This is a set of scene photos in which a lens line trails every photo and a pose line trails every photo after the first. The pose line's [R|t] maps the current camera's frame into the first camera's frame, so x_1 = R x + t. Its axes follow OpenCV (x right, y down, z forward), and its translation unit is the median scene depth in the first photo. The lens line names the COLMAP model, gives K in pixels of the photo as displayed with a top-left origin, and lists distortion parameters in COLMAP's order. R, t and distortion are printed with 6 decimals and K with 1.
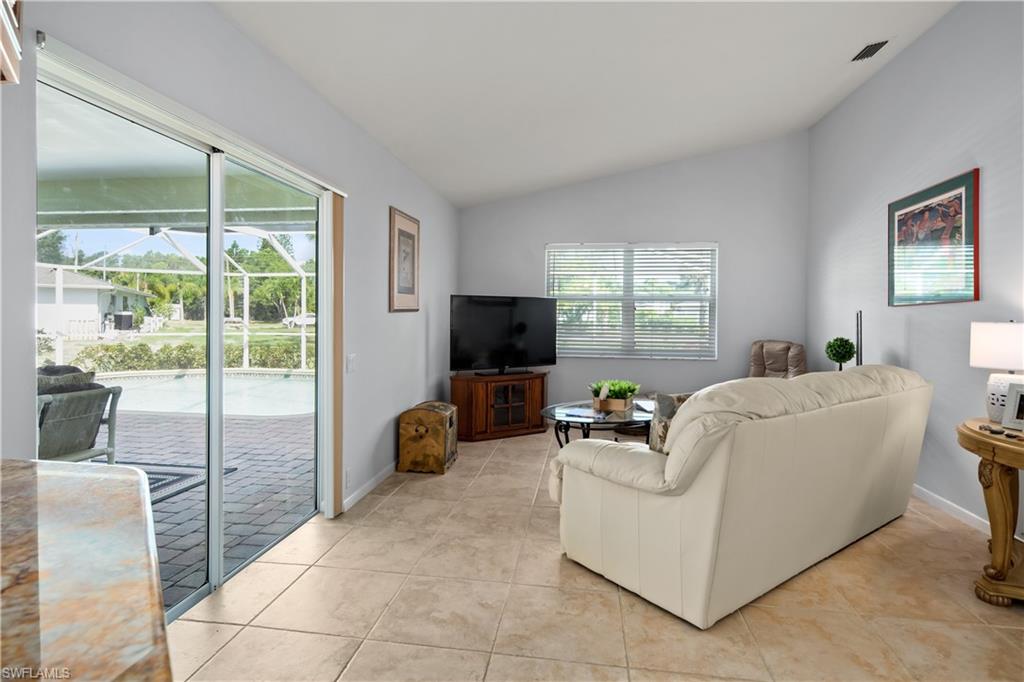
lens RADIAL K [[509.6, 0, 518.5], [0, 509.6, 321.9], [0, 0, 1]] dist [0.010222, -0.006868]
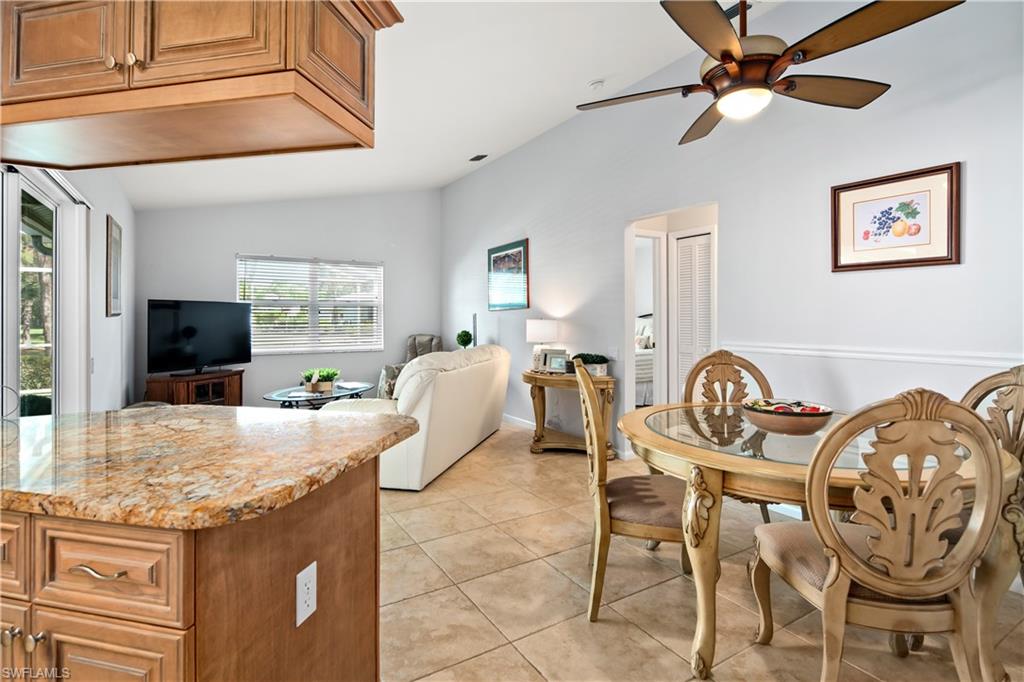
lens RADIAL K [[509.6, 0, 503.3], [0, 509.6, 316.7], [0, 0, 1]] dist [0.010222, -0.006868]
pose [[0.777172, -0.008878, 0.629225, -0.308092], [0.016951, 0.999833, -0.006829, 0.000771], [-0.629060, 0.015973, 0.777193, -0.344487]]
